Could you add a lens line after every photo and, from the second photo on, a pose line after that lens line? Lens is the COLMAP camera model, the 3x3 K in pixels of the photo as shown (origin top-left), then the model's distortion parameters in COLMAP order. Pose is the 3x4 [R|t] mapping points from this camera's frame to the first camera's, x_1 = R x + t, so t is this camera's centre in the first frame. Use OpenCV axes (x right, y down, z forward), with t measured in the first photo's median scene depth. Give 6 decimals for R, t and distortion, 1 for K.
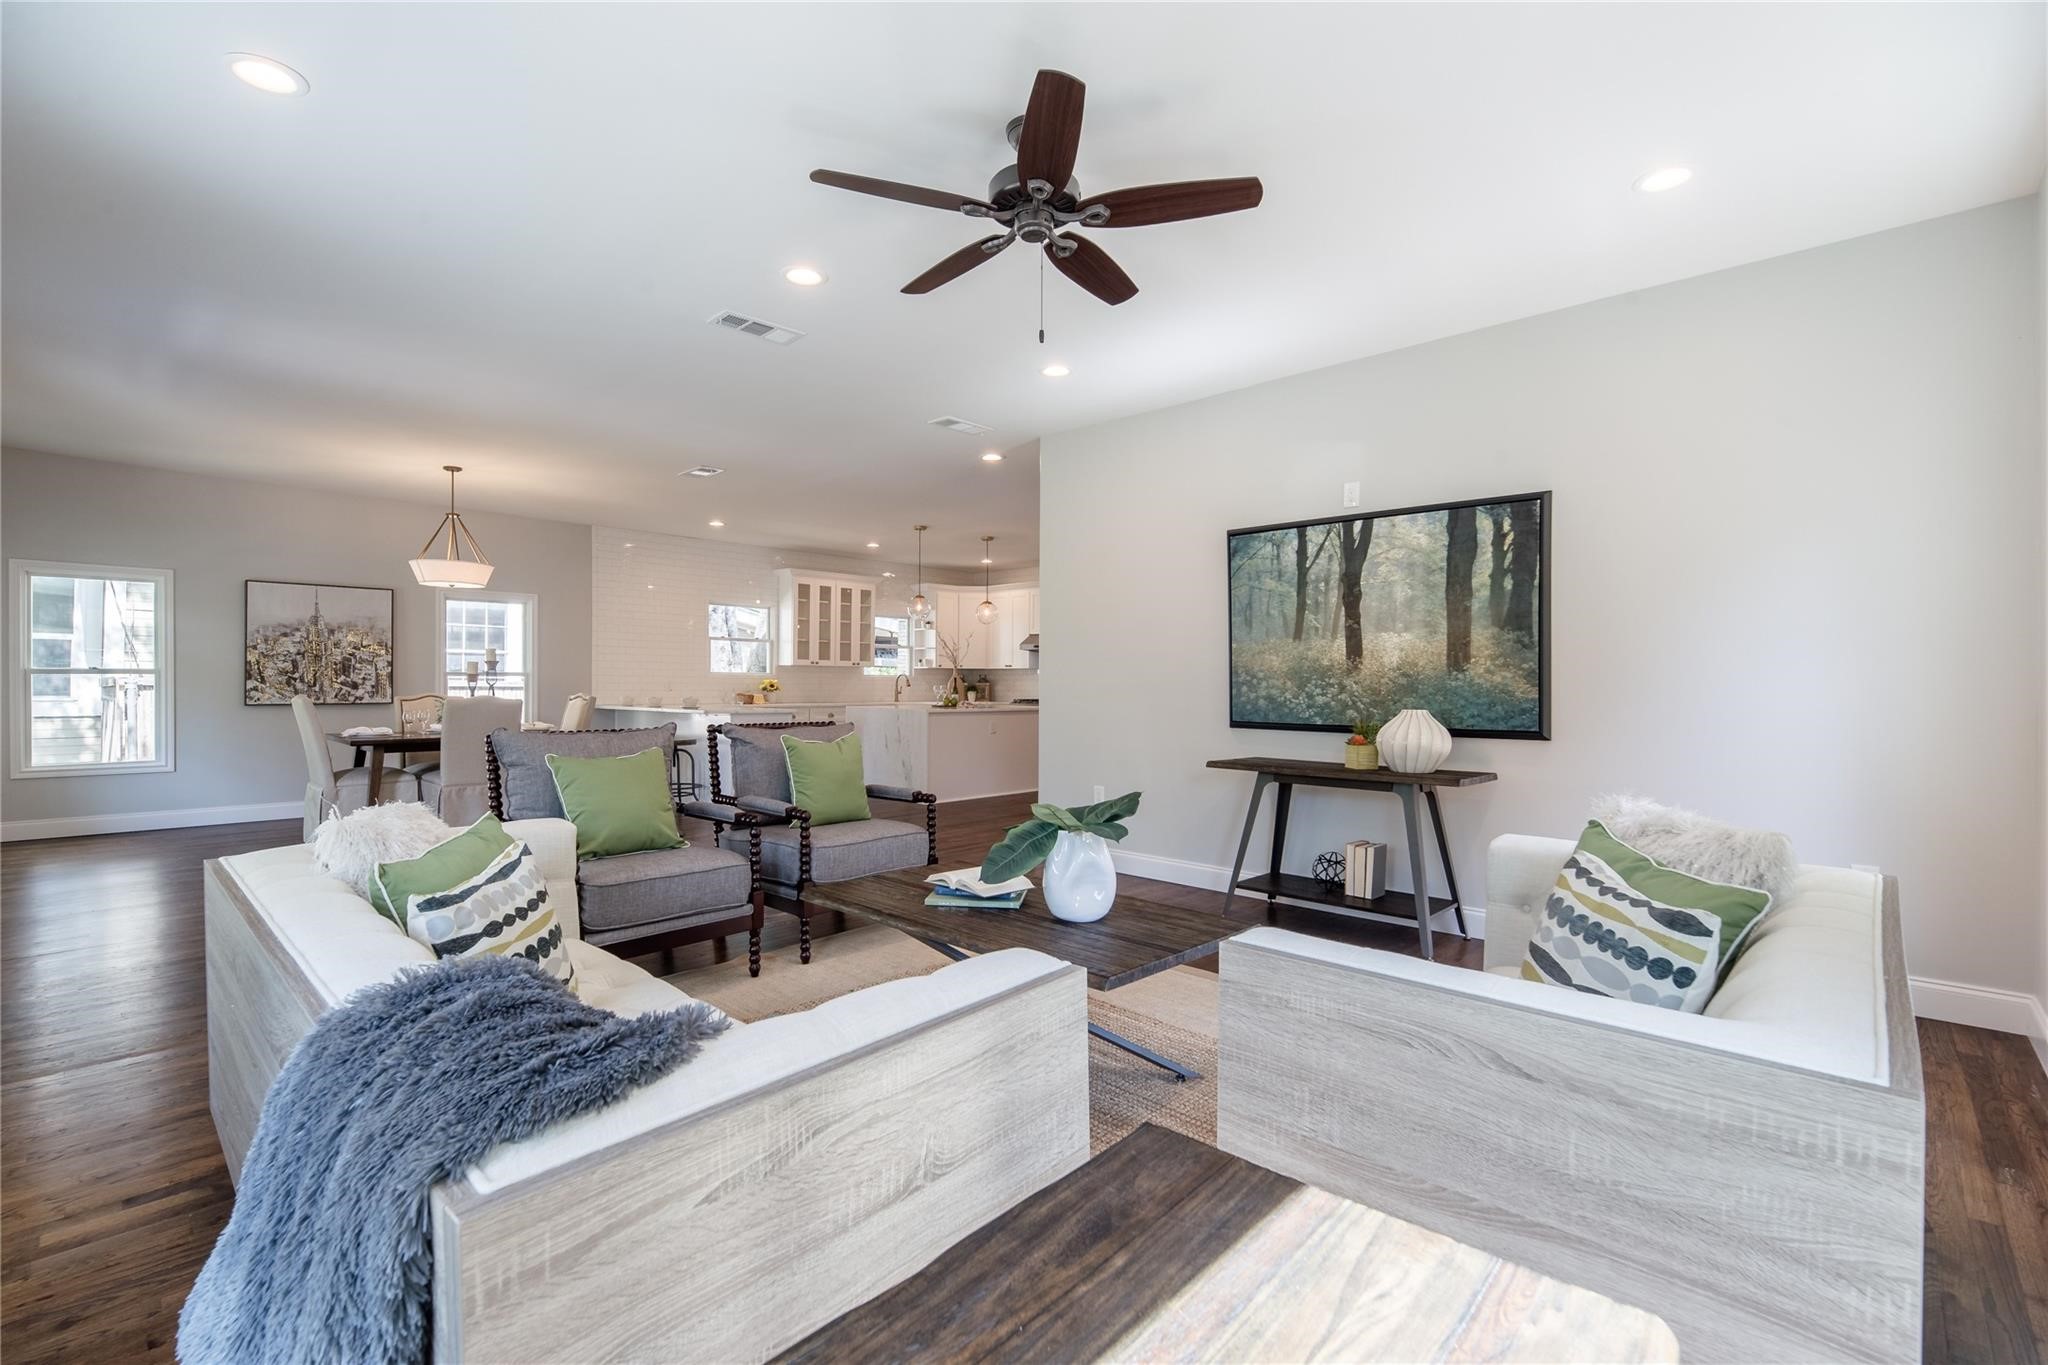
lens RADIAL K [[922.7, 0, 1025.3], [0, 922.7, 685.2], [0, 0, 1]] dist [-0.004870, -0.001666]
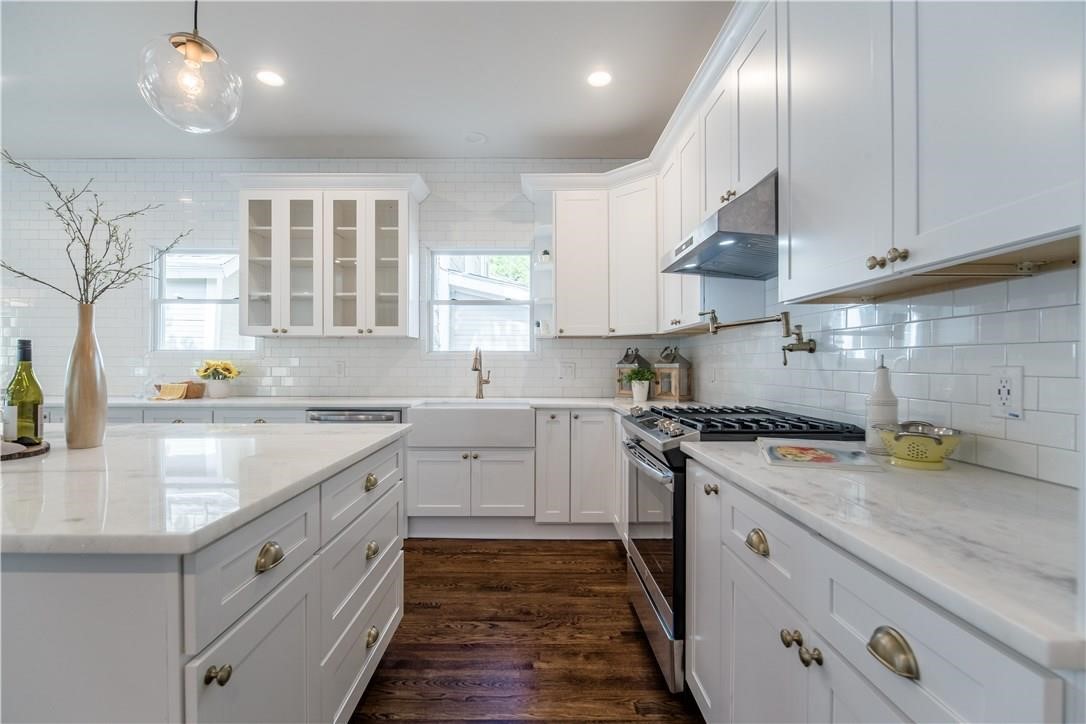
lens RADIAL K [[489.3, 0, 544.4], [0, 489.3, 363.4], [0, 0, 1]] dist [-0.004870, -0.001666]
pose [[0.680444, -0.004392, -0.732787, 0.163738], [0.001719, 0.999989, -0.004397, -0.002298], [0.732798, 0.001732, 0.680444, 1.266760]]
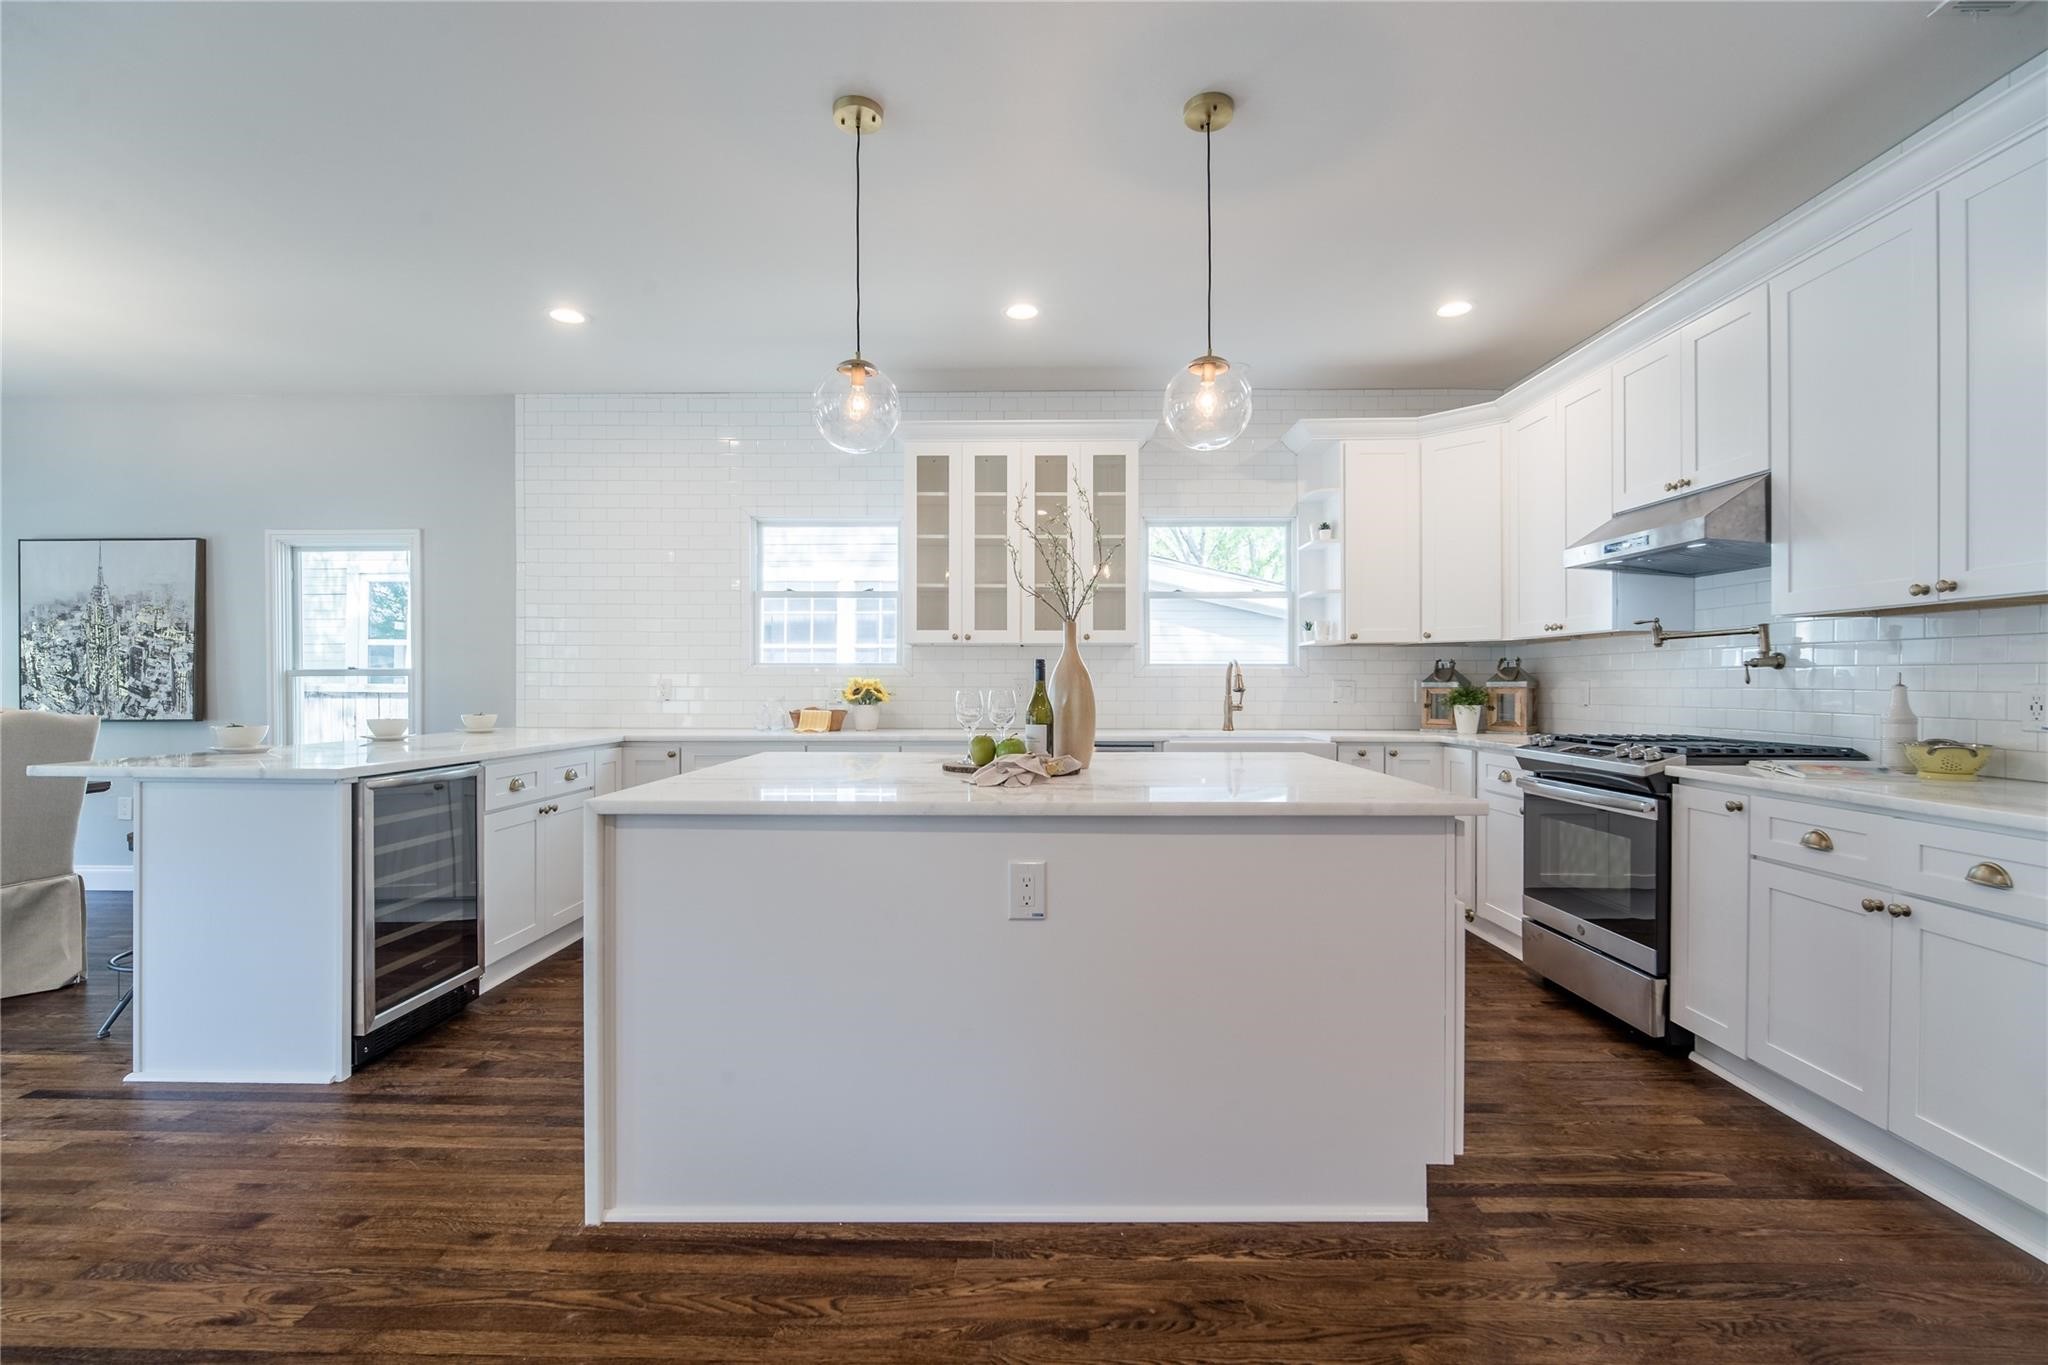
lens RADIAL K [[922.7, 0, 1020.3], [0, 922.7, 683.4], [0, 0, 1]] dist [-0.004870, -0.001666]
pose [[0.667800, -0.003667, -0.744331, 0.151421], [0.003340, 0.999993, -0.001930, -0.002484], [0.744333, -0.001198, 0.667808, 1.020483]]
